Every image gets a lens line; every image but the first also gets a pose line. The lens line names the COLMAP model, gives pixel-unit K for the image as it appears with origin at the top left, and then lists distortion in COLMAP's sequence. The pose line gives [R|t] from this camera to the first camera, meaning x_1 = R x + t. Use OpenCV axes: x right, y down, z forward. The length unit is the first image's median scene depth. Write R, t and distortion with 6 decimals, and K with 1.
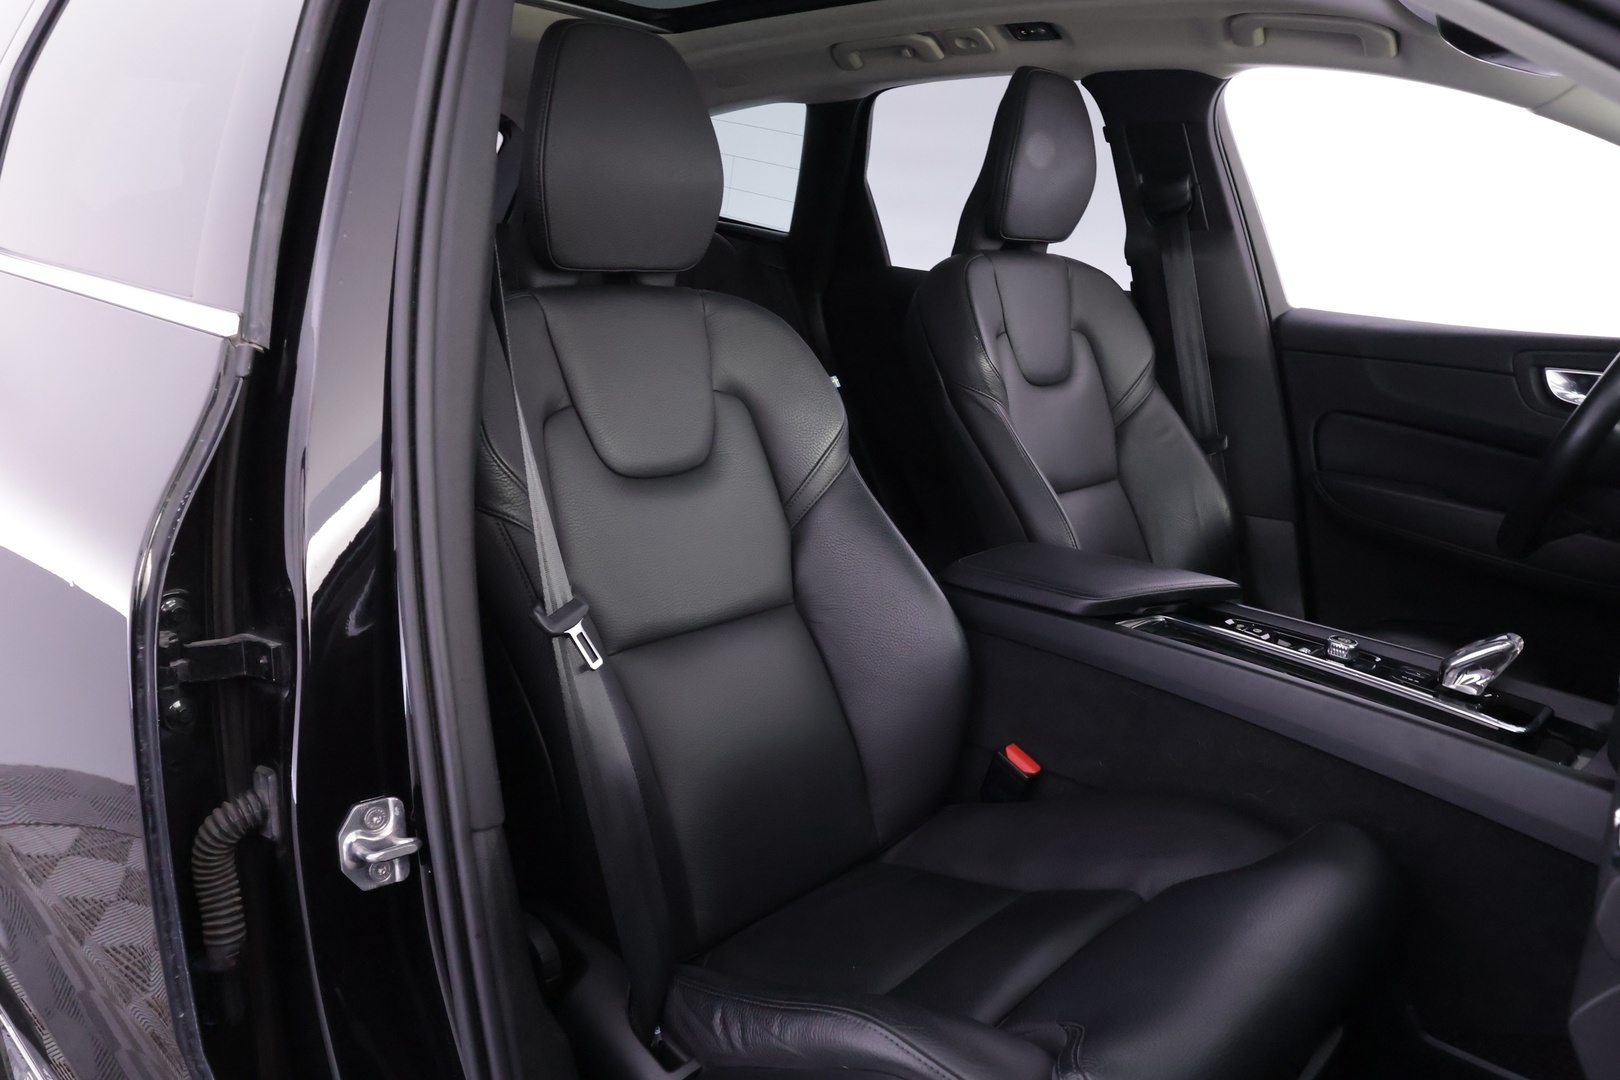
lens RADIAL K [[1195.4, 0, 817.8], [0, 1195.4, 538.0], [0, 0, 1]] dist [0.000403, 0.006598]
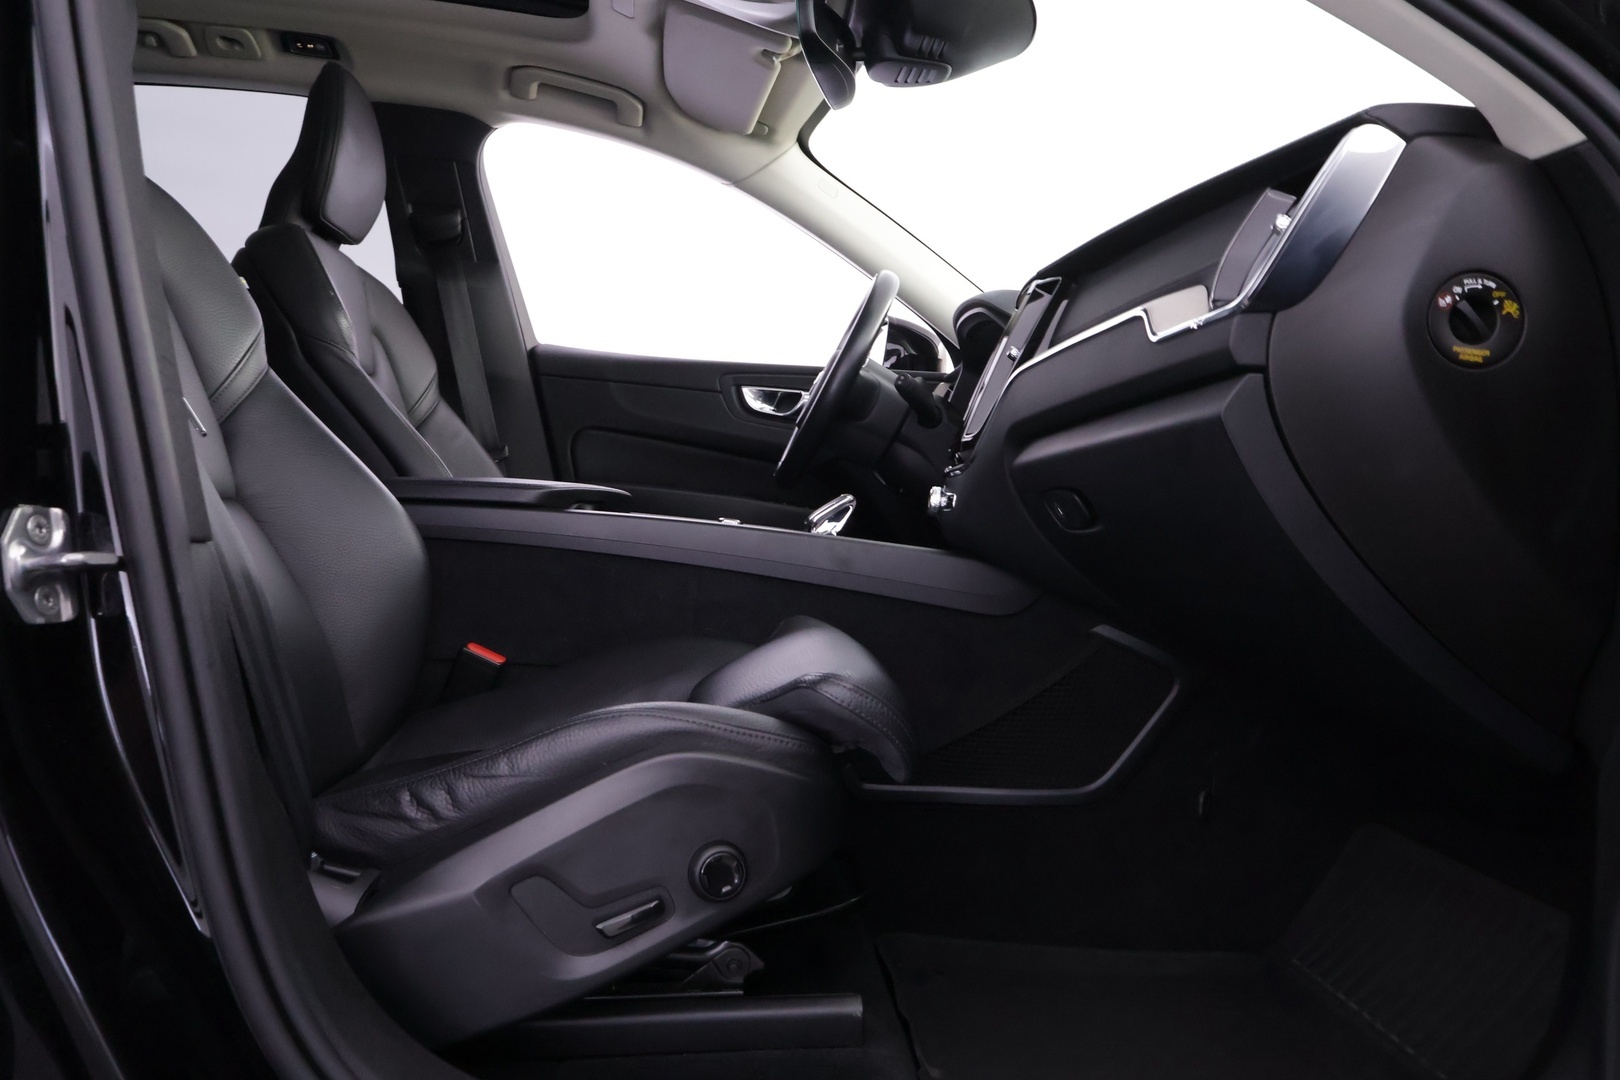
lens RADIAL K [[1195.4, 0, 817.8], [0, 1195.4, 538.0], [0, 0, 1]] dist [0.000403, 0.006598]
pose [[0.695716, -0.006047, 0.718292, -0.268600], [0.137585, 0.982572, -0.124989, 0.188827], [-0.705018, 0.185783, 0.684423, 0.065153]]
